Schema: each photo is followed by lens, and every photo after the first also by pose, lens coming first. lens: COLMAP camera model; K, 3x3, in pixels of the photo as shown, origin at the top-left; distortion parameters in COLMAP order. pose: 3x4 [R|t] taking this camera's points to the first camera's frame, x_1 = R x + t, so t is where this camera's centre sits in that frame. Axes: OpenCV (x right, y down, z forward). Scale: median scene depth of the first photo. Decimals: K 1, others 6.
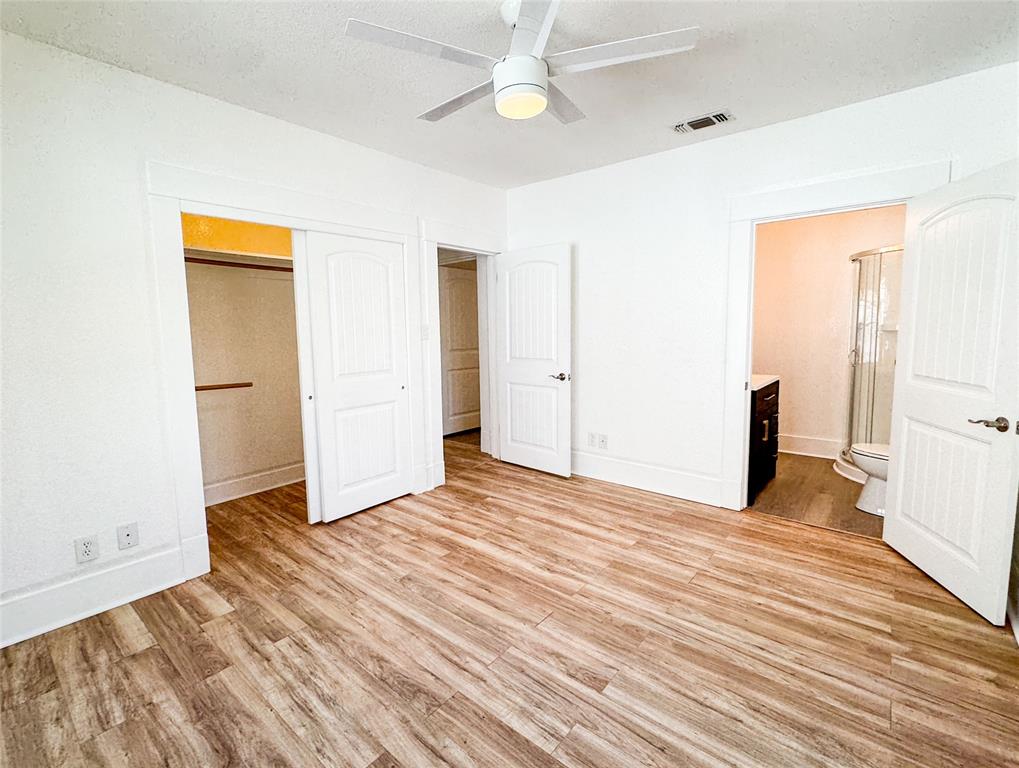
lens RADIAL K [[462.0, 0, 488.1], [0, 462.0, 374.9], [0, 0, 1]] dist [0.000026, -0.000239]
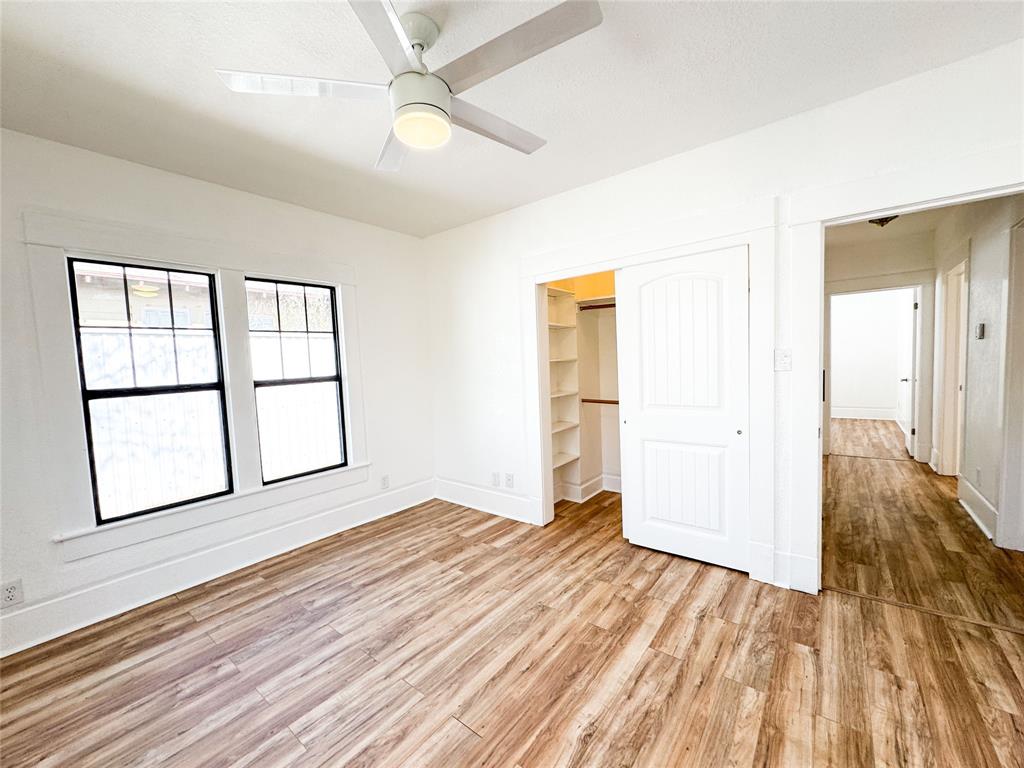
lens RADIAL K [[412.8, 0, 512.0], [0, 412.8, 384.0], [0, 0, 1]] dist [-0.002951, 0.000079]
pose [[0.057869, 0.072159, -0.995713, 0.626011], [-0.064747, 0.995556, 0.068385, -0.095106], [0.996222, 0.060512, 0.062283, 0.780214]]
